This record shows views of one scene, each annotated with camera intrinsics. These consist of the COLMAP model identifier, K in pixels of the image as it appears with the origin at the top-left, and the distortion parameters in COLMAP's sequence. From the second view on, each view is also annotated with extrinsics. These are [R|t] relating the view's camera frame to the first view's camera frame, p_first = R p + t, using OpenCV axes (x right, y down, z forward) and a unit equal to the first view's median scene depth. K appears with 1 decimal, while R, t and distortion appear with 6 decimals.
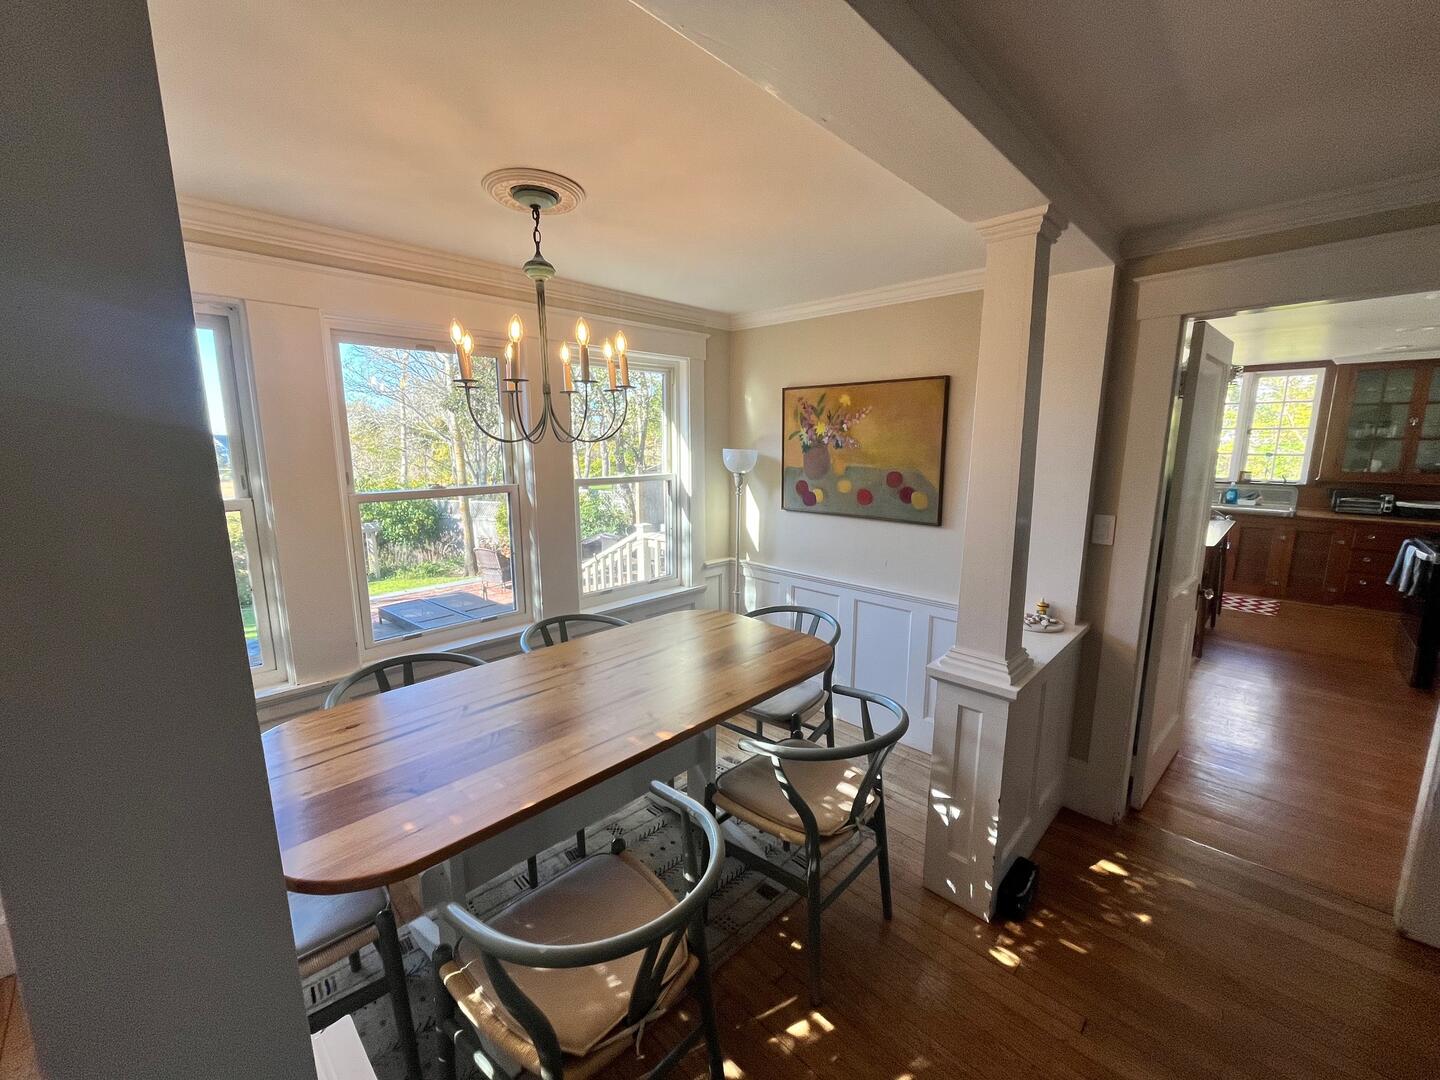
lens RADIAL K [[581.3, 0, 717.9], [0, 581.3, 541.4], [0, 0, 1]] dist [0.009241, -0.000318]
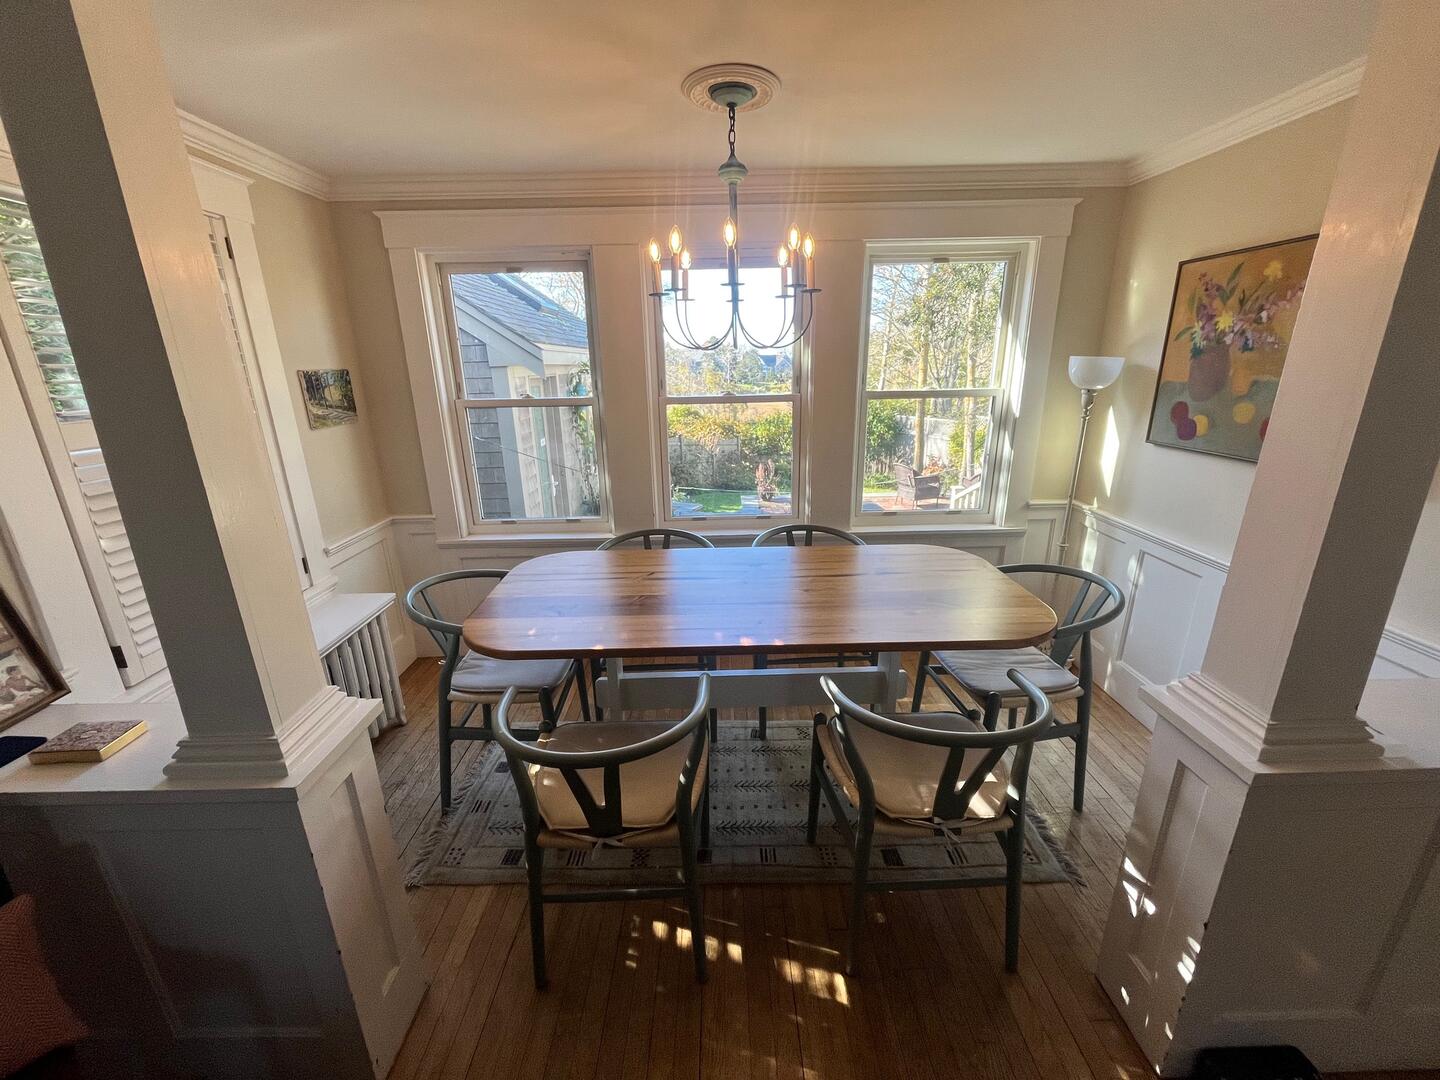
lens RADIAL K [[581.3, 0, 719.5], [0, 581.3, 540.1], [0, 0, 1]] dist [0.009241, -0.000318]
pose [[0.711099, 0.197784, -0.674700, 0.259670], [-0.105744, 0.978788, 0.175477, -0.008357], [0.695095, -0.053436, 0.716930, 0.119152]]
